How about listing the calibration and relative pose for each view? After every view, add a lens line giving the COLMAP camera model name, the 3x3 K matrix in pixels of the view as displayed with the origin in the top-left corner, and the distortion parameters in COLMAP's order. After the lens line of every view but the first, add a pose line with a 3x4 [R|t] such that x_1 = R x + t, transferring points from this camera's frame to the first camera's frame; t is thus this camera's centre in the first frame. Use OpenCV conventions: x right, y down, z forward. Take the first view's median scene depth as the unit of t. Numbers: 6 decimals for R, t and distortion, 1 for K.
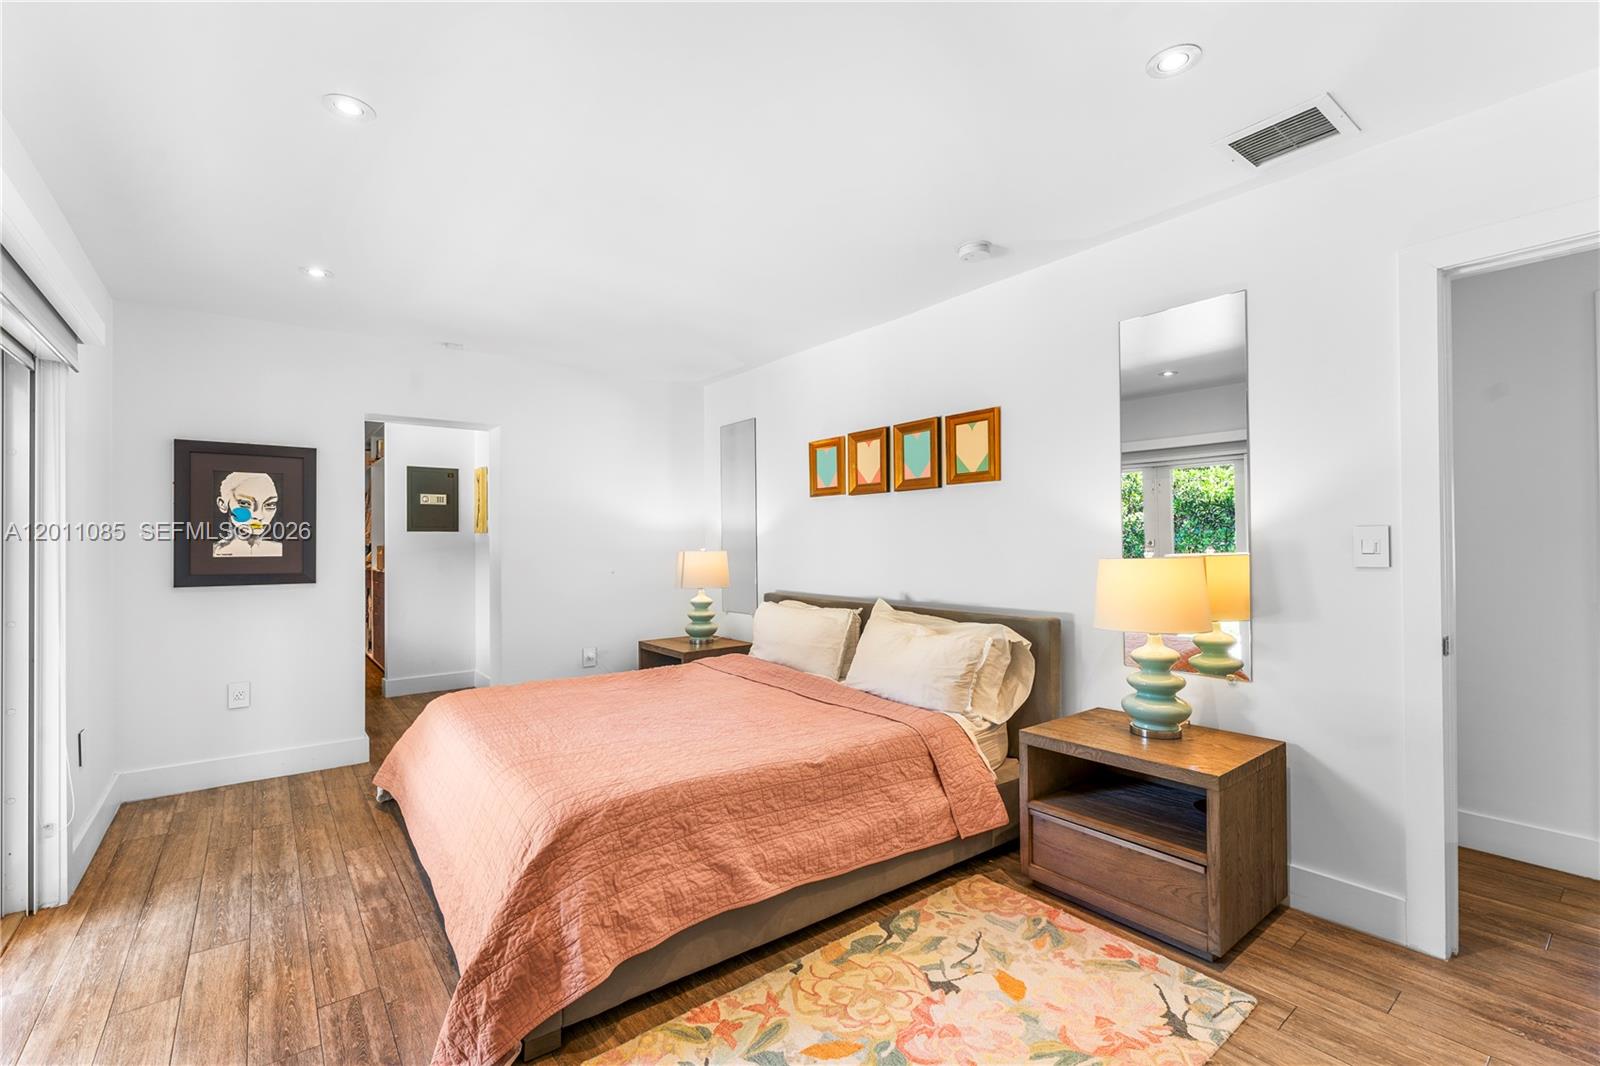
lens RADIAL K [[705.5, 0, 770.9], [0, 705.5, 540.1], [0, 0, 1]] dist [0.002143, 0.000032]
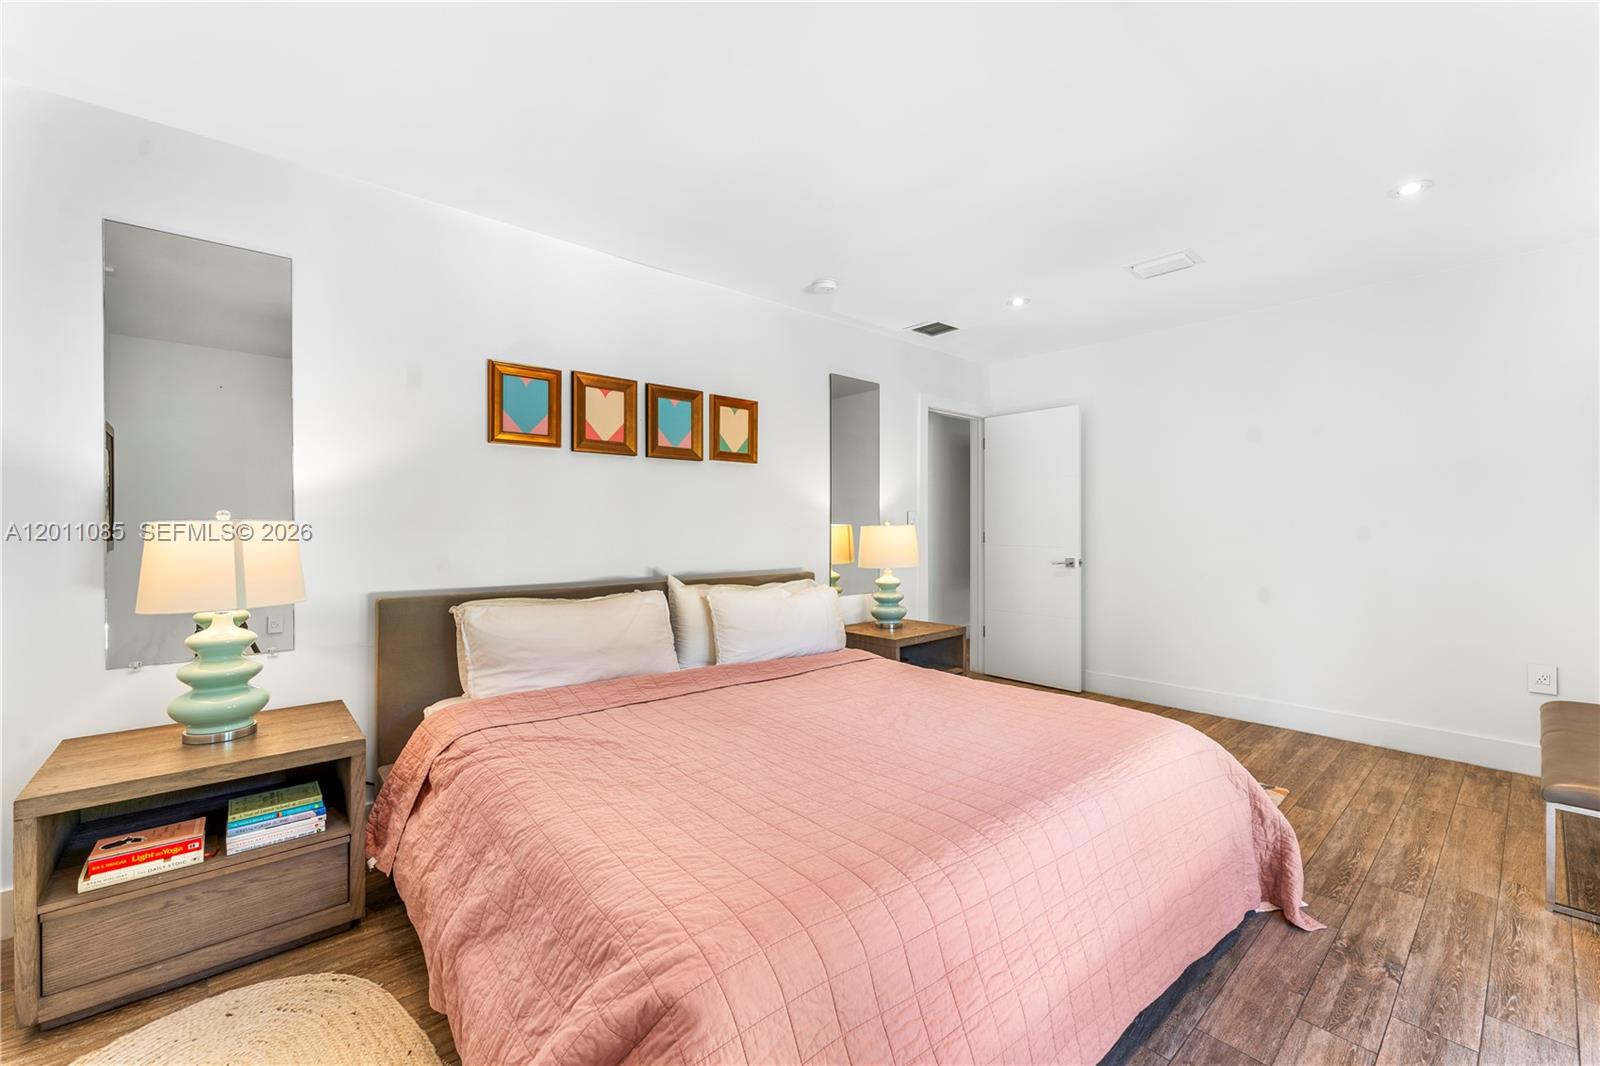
lens RADIAL K [[637.0, 0, 795.2], [0, 637.0, 536.3], [0, 0, 1]] dist [0.001317, -0.000279]
pose [[-0.075509, -0.019912, 0.996946, -0.967044], [-0.012656, 0.999739, 0.019010, 0.023914], [-0.997065, -0.011182, -0.075741, 1.271254]]
